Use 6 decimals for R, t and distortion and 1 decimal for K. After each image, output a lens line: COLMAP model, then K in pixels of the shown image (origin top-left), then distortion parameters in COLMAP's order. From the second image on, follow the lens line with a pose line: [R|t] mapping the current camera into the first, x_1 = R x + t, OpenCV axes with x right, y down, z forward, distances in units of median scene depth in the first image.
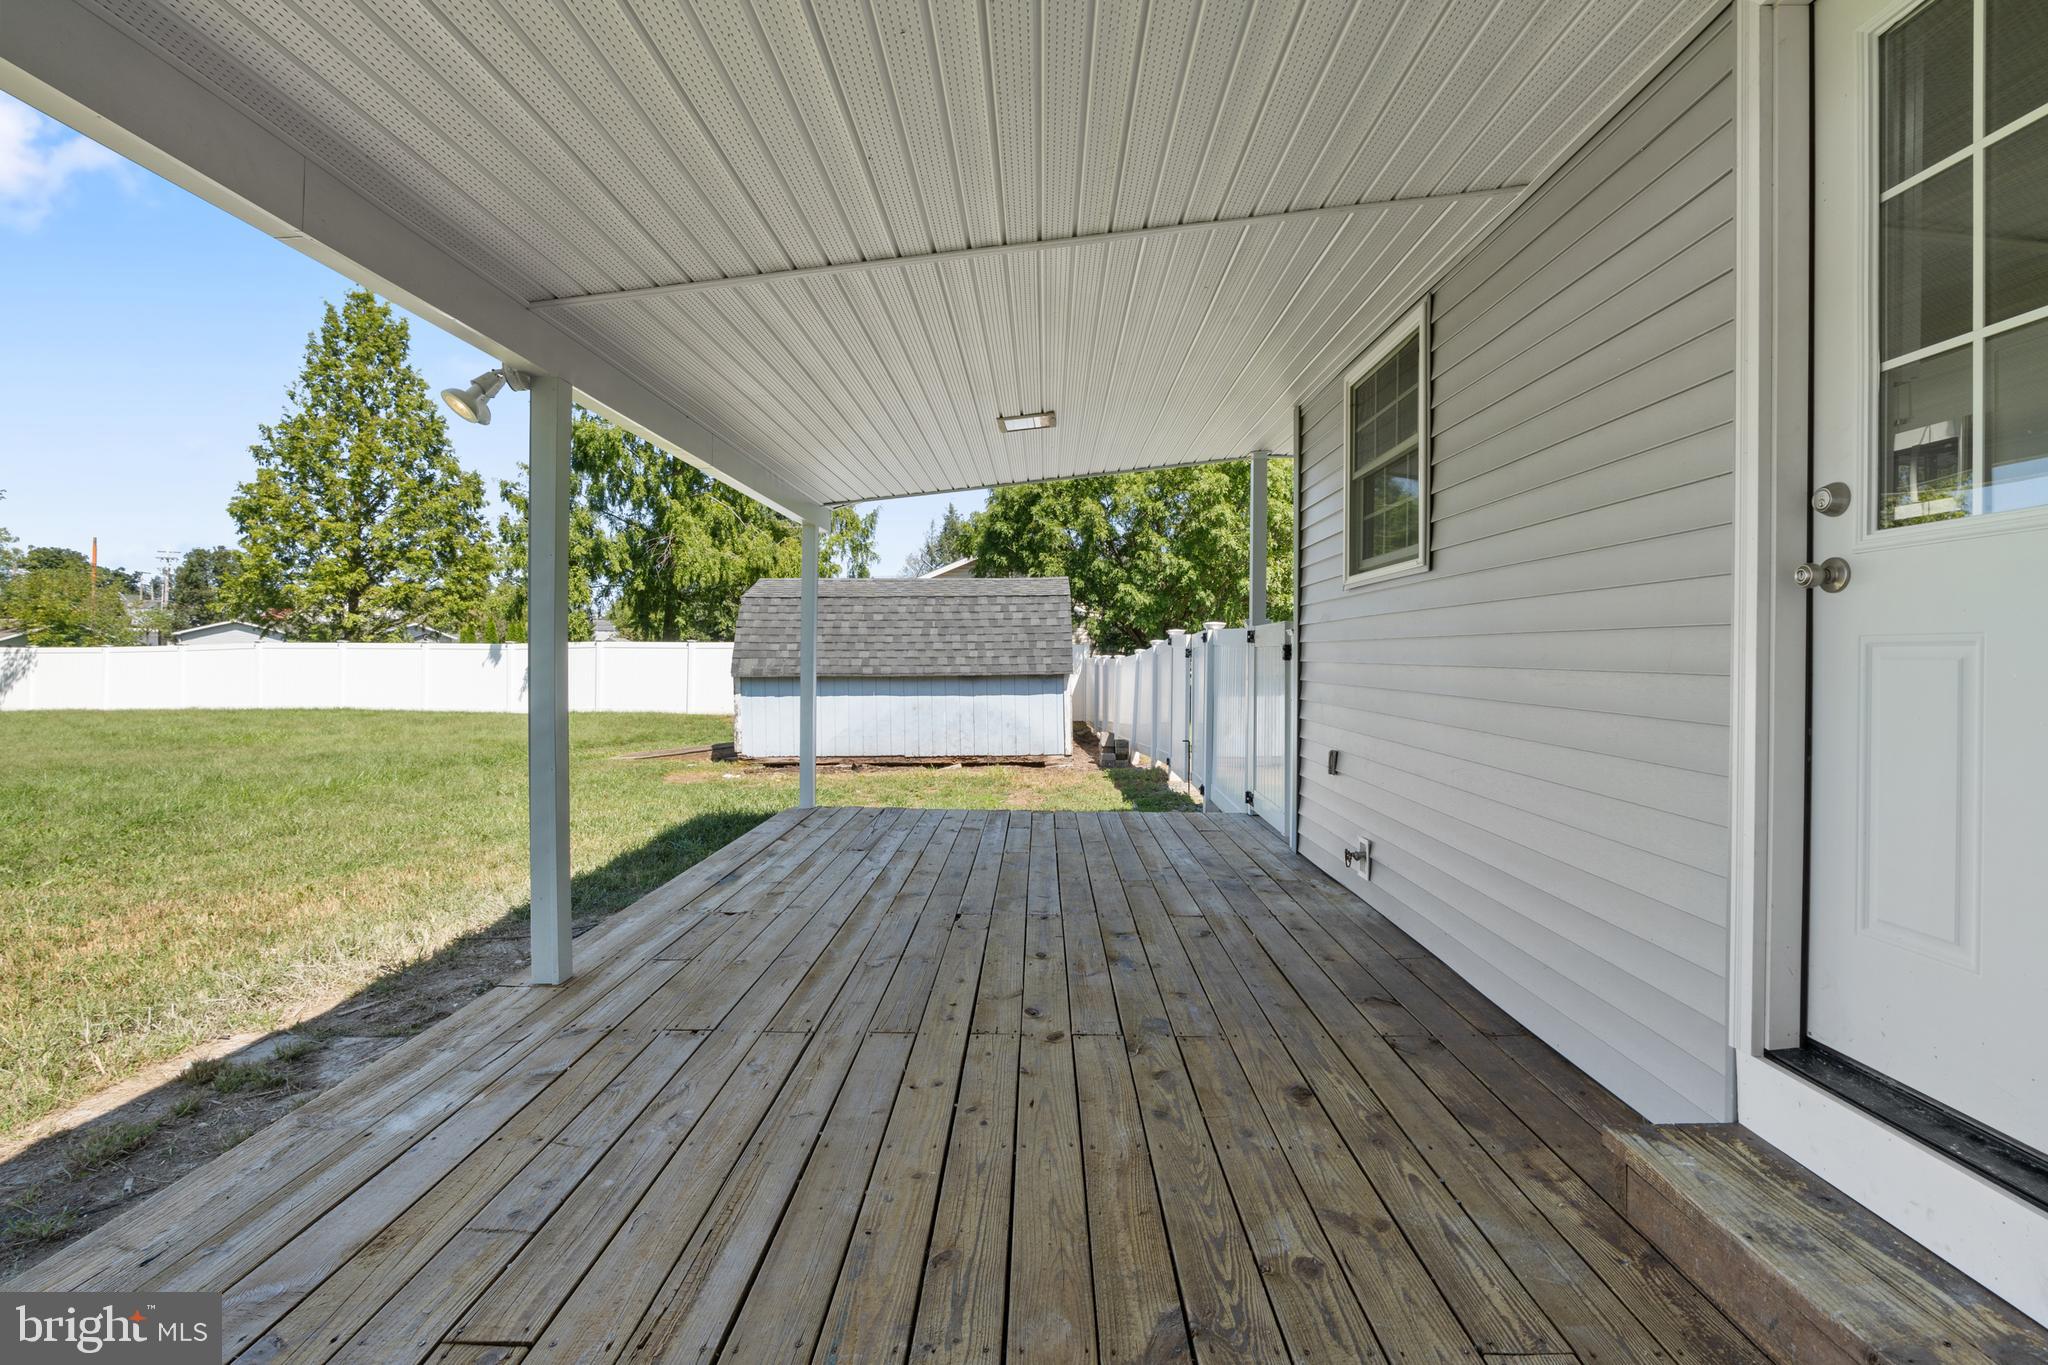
lens RADIAL K [[934.8, 0, 1033.4], [0, 934.8, 666.6], [0, 0, 1]] dist [-0.010878, 0.000306]
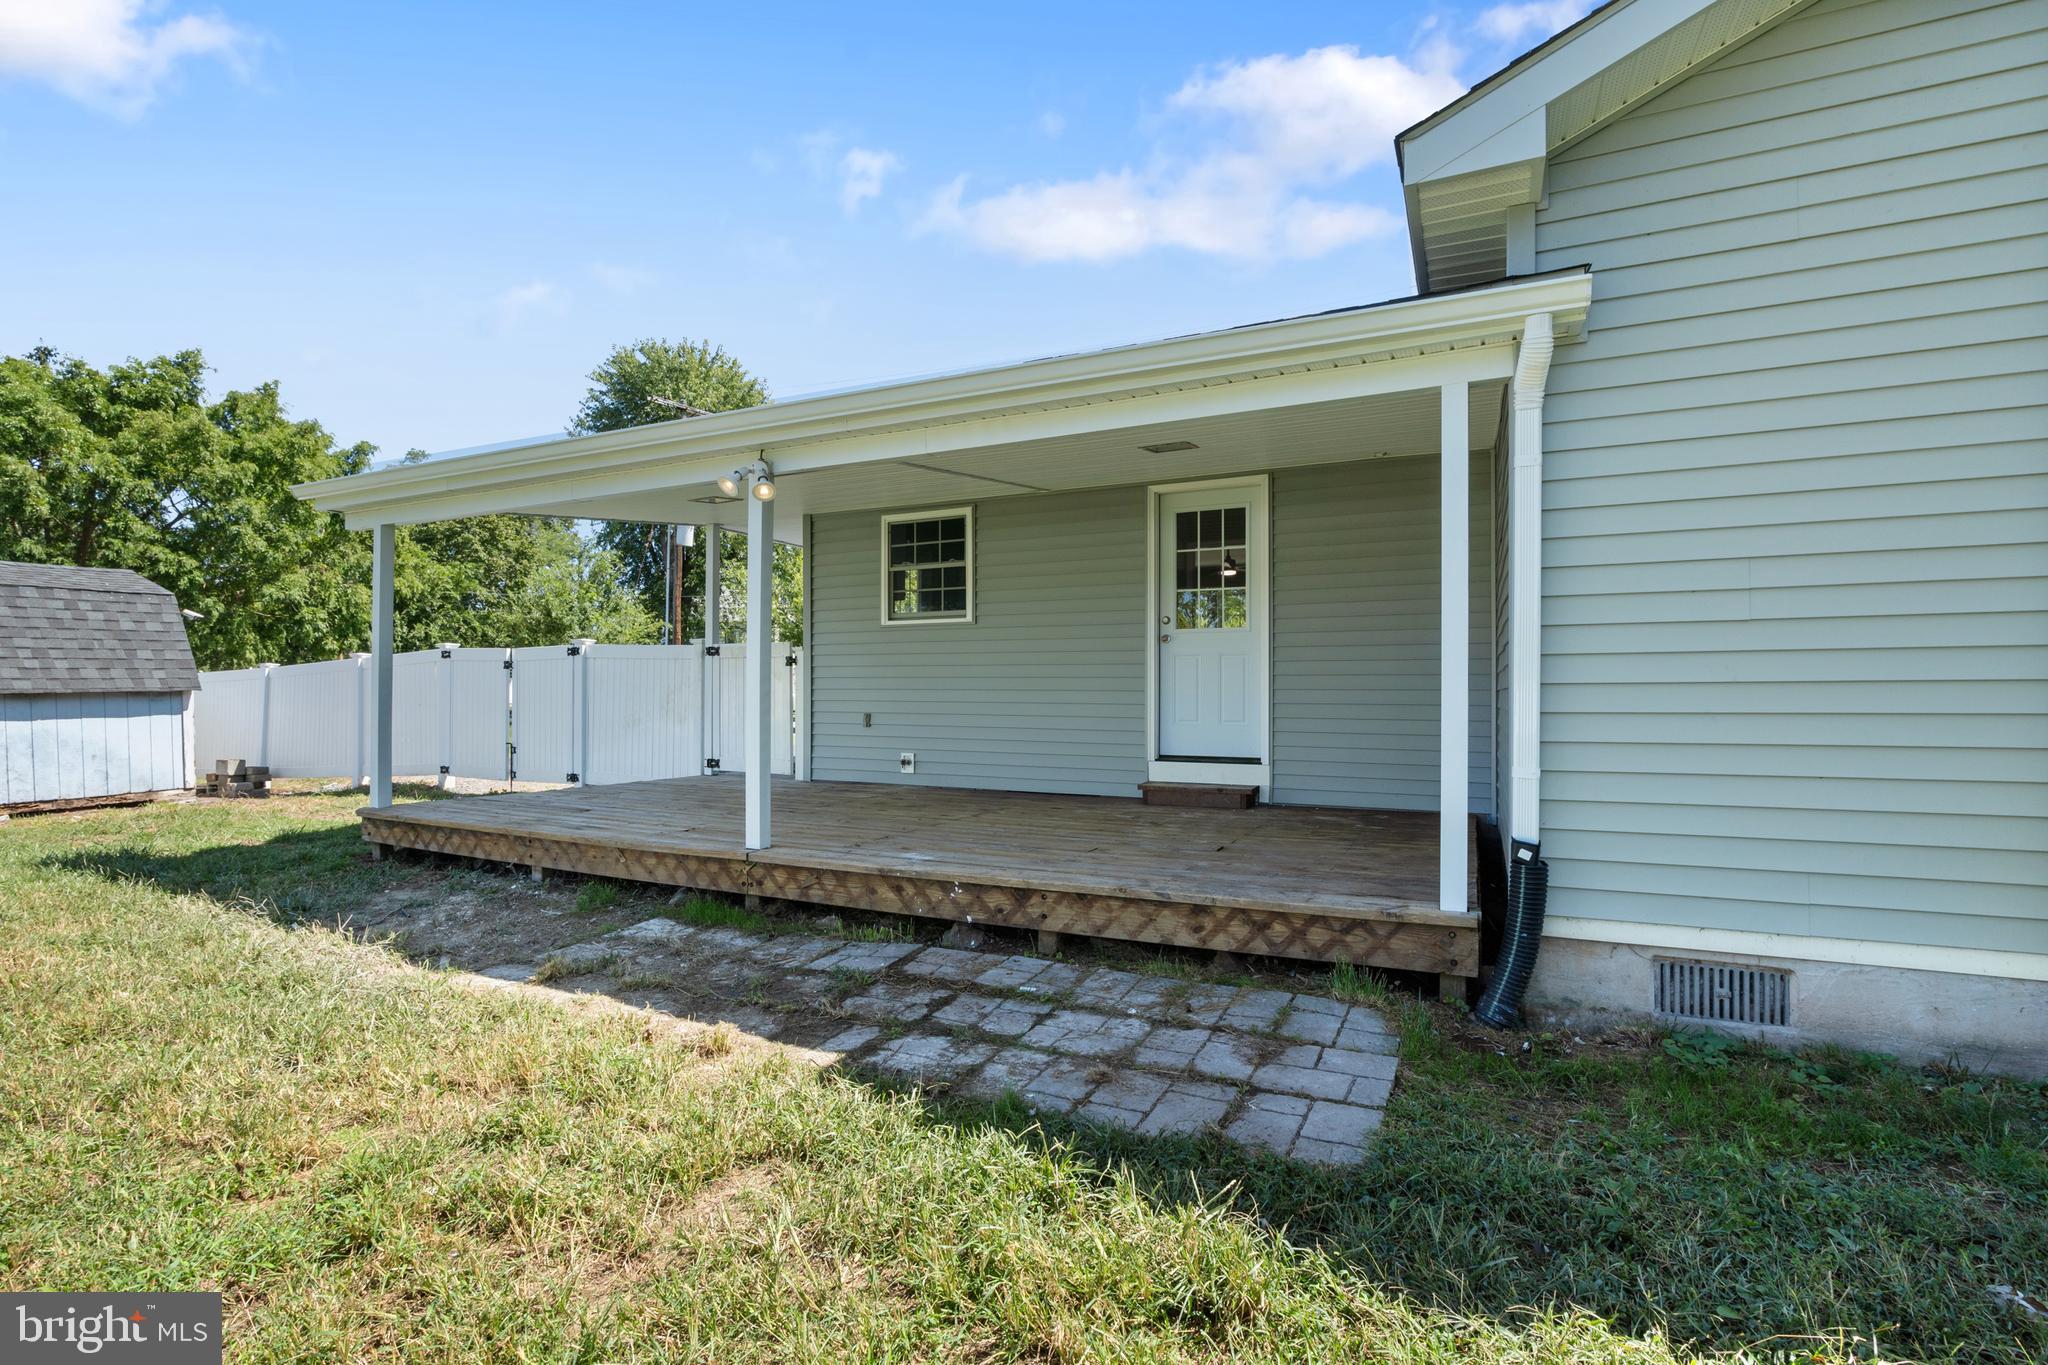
lens RADIAL K [[954.7, 0, 1024.0], [0, 954.7, 682.5], [0, 0, 1]] dist [-0.010275, 0.000566]
pose [[0.421328, 0.002794, 0.906904, -0.412001], [0.010346, 0.999915, -0.007887, 0.015064], [-0.906850, 0.012706, 0.421263, -0.028261]]
